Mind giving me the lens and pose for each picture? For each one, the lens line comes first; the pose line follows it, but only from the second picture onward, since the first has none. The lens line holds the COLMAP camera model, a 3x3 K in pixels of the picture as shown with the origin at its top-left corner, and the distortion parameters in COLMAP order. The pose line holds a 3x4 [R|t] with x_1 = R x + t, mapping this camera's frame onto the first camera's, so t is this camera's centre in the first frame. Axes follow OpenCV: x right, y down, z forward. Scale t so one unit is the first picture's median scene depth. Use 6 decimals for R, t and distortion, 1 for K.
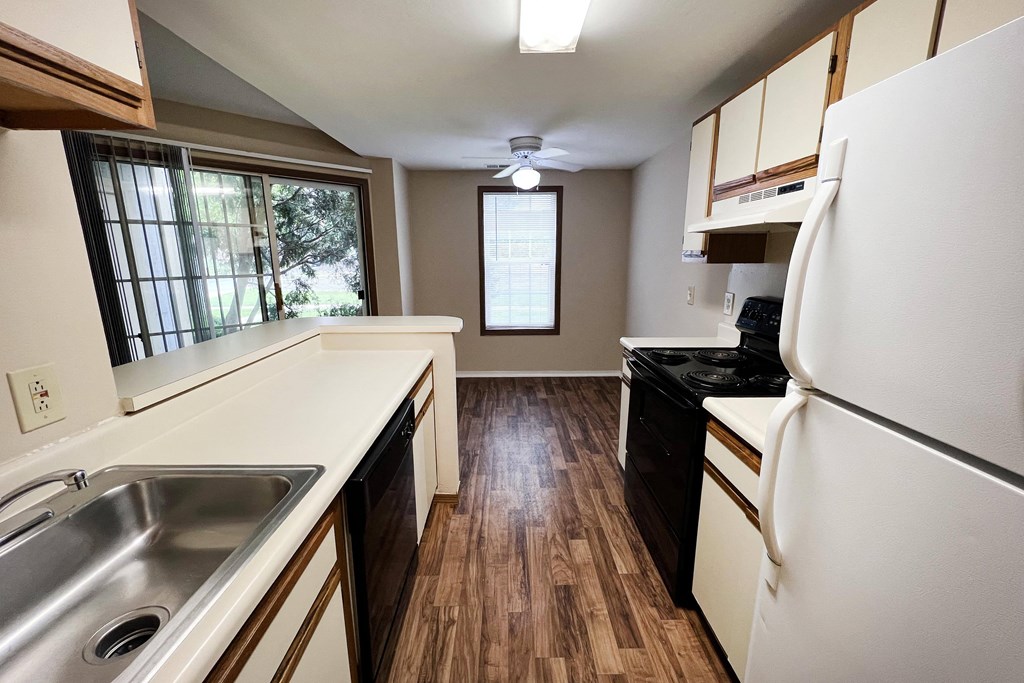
lens RADIAL K [[414.5, 0, 507.3], [0, 414.5, 339.1], [0, 0, 1]] dist [0.000647, -0.000012]
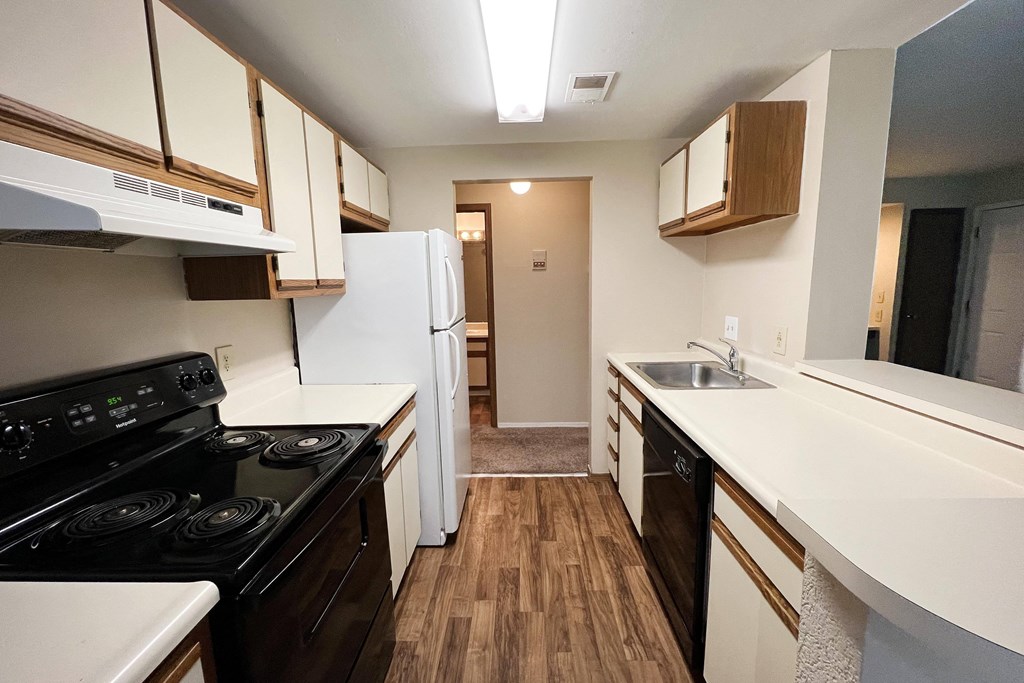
lens RADIAL K [[414.5, 0, 511.8], [0, 414.5, 343.3], [0, 0, 1]] dist [0.000647, -0.000012]
pose [[-0.999232, 0.023505, 0.031339, 0.097879], [0.032947, 0.937022, 0.347714, -0.356026], [-0.021192, 0.348479, -0.937077, 1.740981]]
